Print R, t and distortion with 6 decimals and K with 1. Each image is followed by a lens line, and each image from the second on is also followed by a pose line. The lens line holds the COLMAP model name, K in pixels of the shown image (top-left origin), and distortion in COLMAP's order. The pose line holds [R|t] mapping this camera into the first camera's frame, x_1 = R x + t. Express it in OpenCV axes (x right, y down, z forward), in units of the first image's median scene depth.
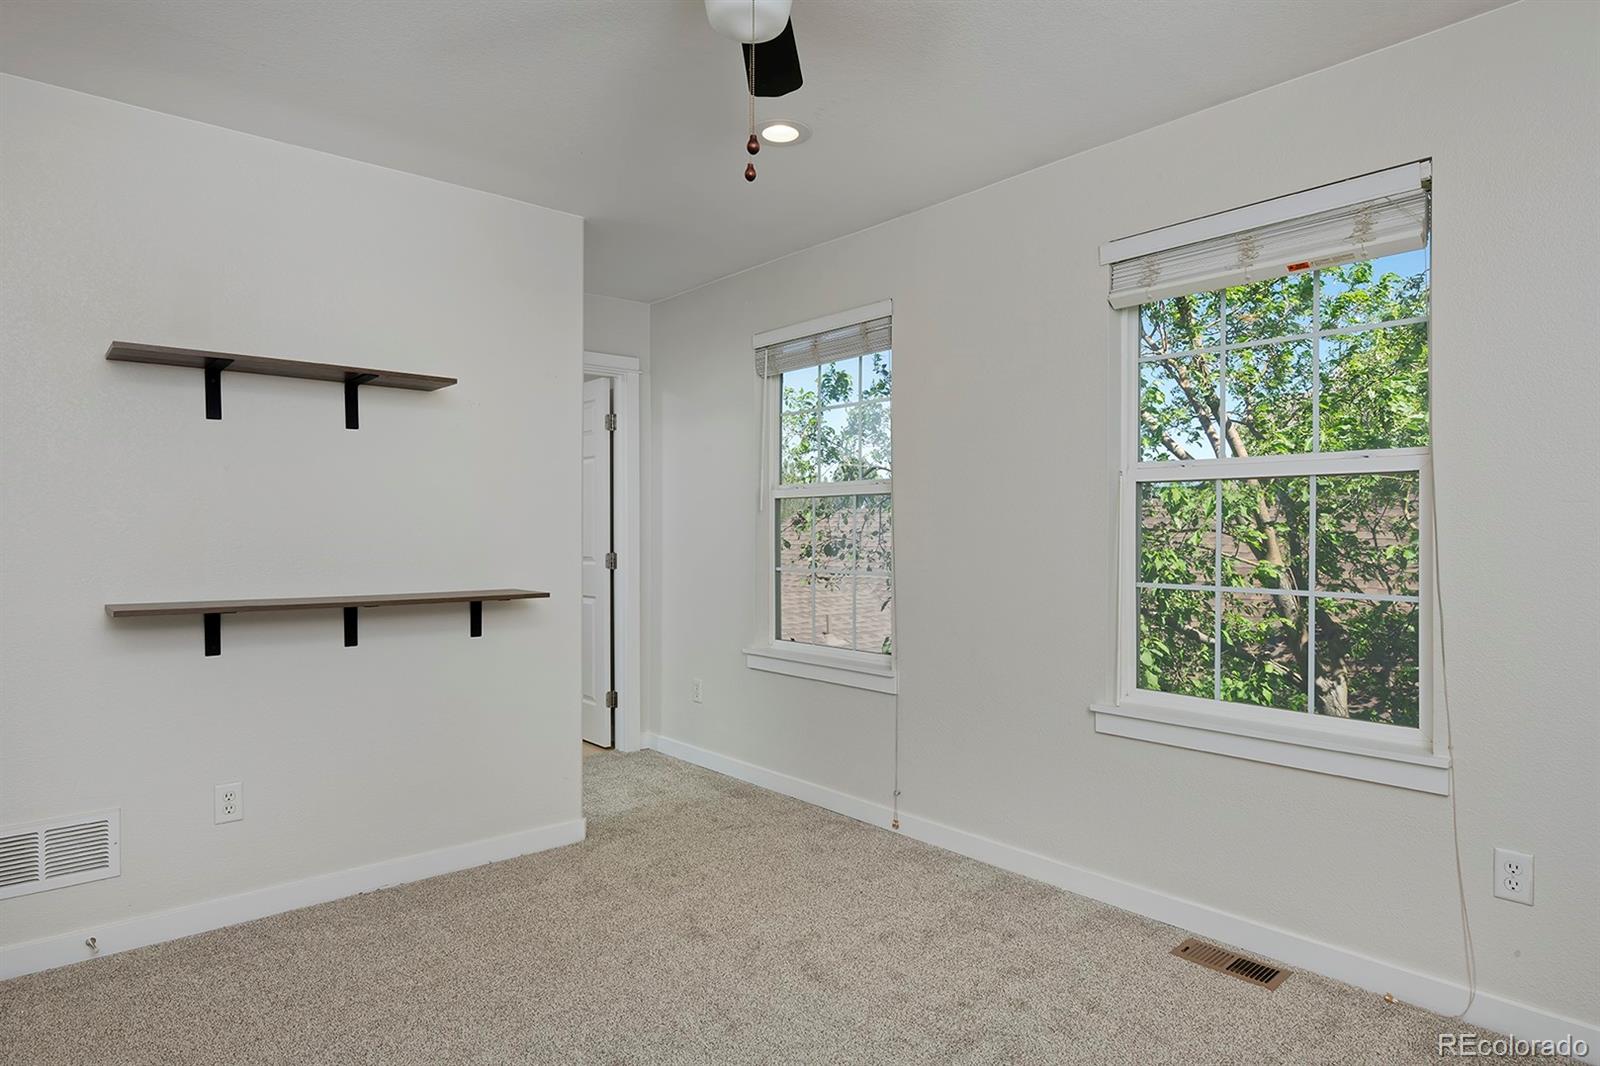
lens RADIAL K [[894.2, 0, 795.7], [0, 894.2, 524.8], [0, 0, 1]] dist [0.000849, -0.003876]
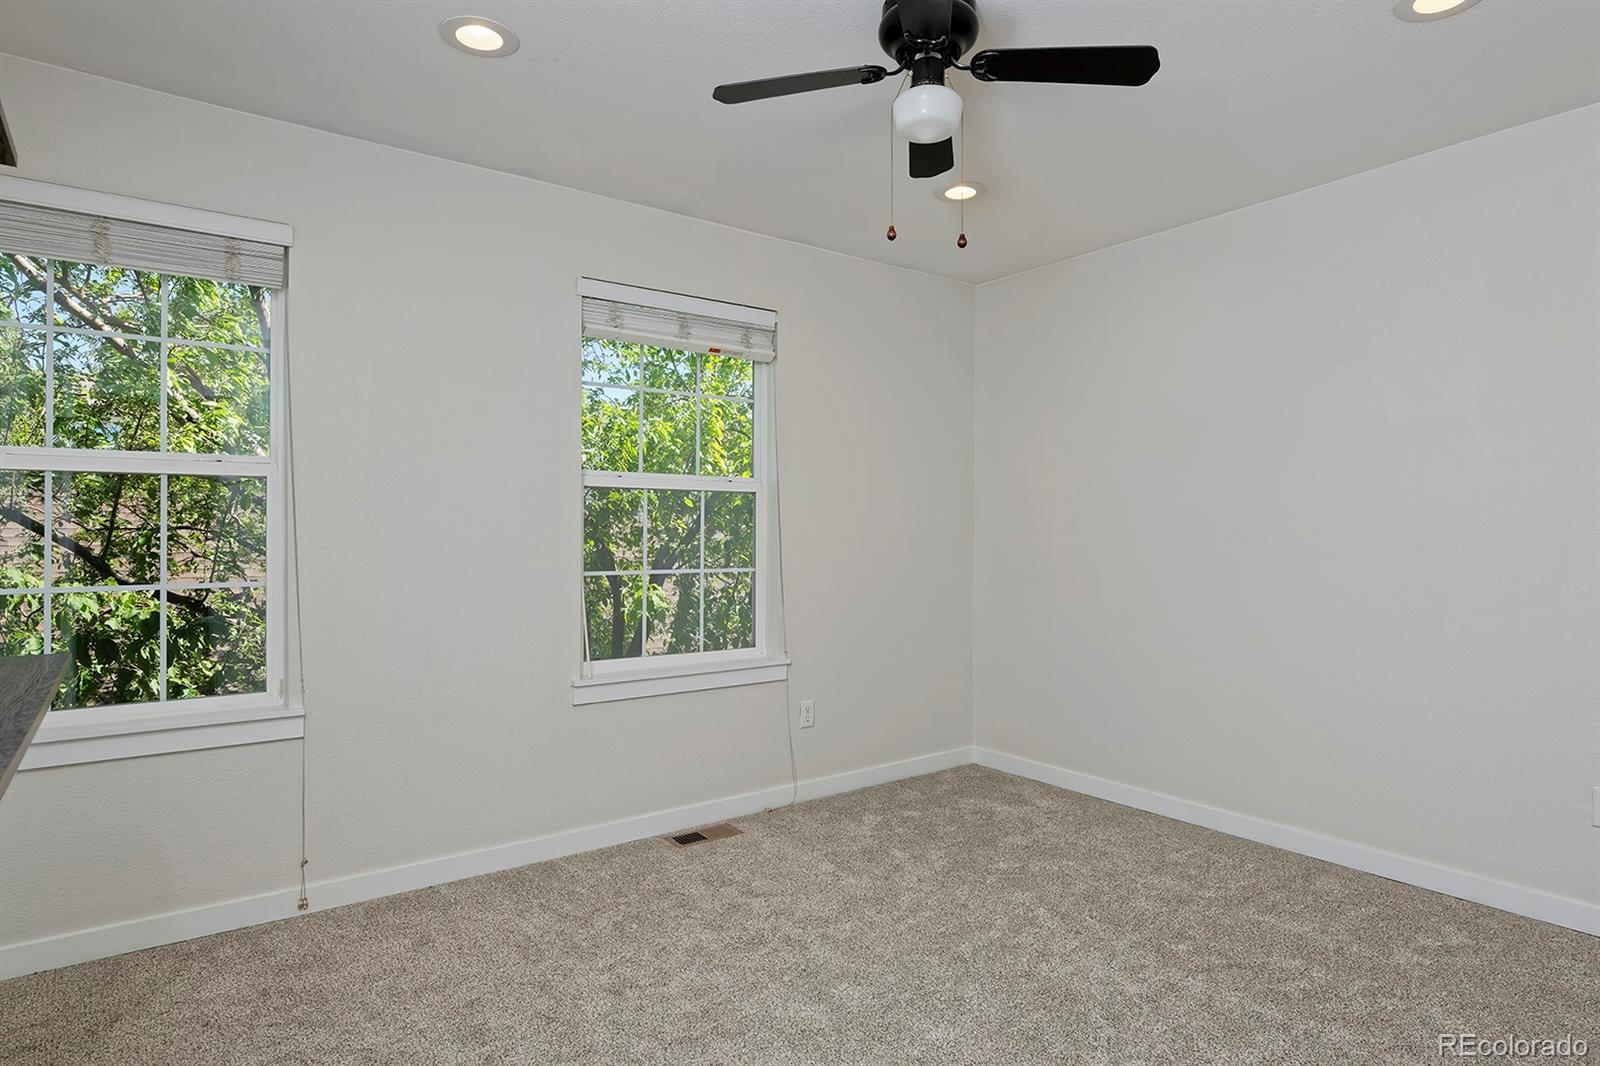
lens RADIAL K [[894.2, 0, 793.2], [0, 894.2, 530.5], [0, 0, 1]] dist [0.000849, -0.003876]
pose [[0.096362, 0.004793, 0.995335, -0.858681], [-0.004496, 0.999980, -0.004380, 0.015213], [-0.995336, -0.004053, 0.096382, 0.691474]]
